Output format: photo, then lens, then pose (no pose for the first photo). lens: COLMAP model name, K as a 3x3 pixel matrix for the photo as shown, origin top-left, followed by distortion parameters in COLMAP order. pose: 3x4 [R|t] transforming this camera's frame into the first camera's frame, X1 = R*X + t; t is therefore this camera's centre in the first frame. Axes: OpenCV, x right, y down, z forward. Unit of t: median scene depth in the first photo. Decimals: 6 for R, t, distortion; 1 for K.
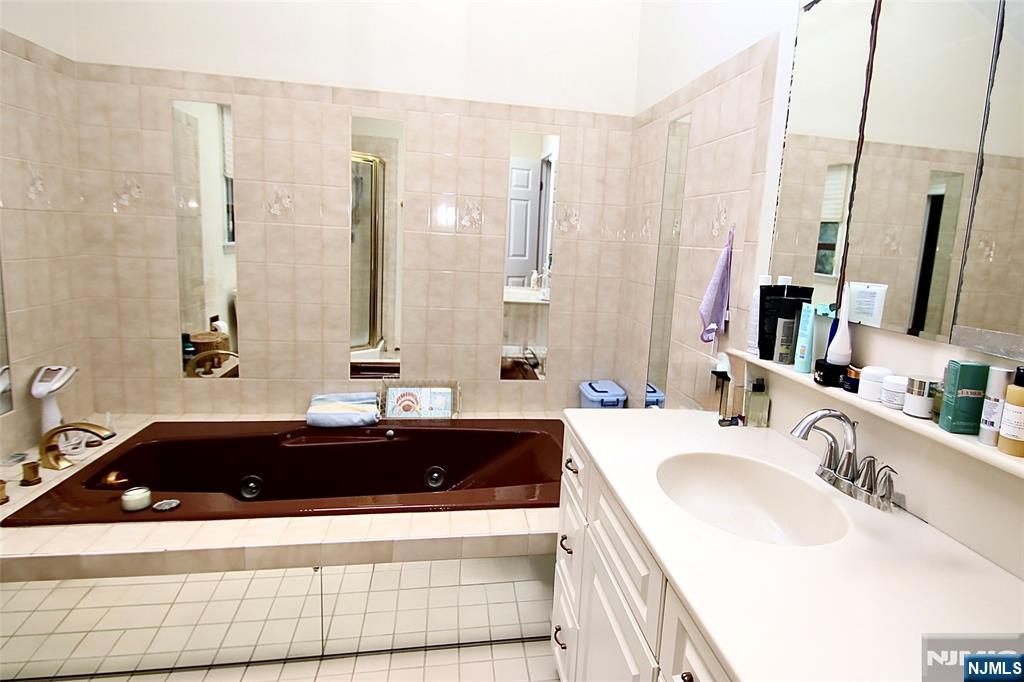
lens RADIAL K [[601.9, 0, 512.2], [0, 601.9, 327.0], [0, 0, 1]] dist [0.000602, -0.004268]
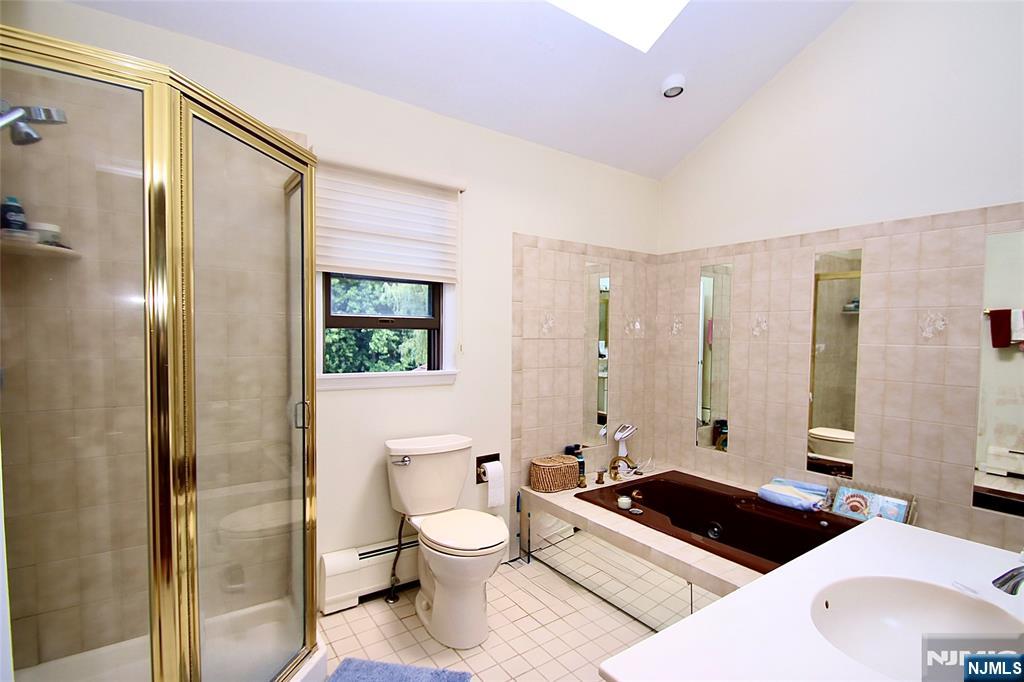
lens RADIAL K [[488.0, 0, 511.7], [0, 488.0, 360.1], [0, 0, 1]] dist [-0.001194, -0.000218]
pose [[0.410761, -0.001410, -0.911742, 0.383191], [-0.134556, 0.988955, -0.062150, 0.010639], [0.901759, 0.148209, 0.406034, 0.065646]]
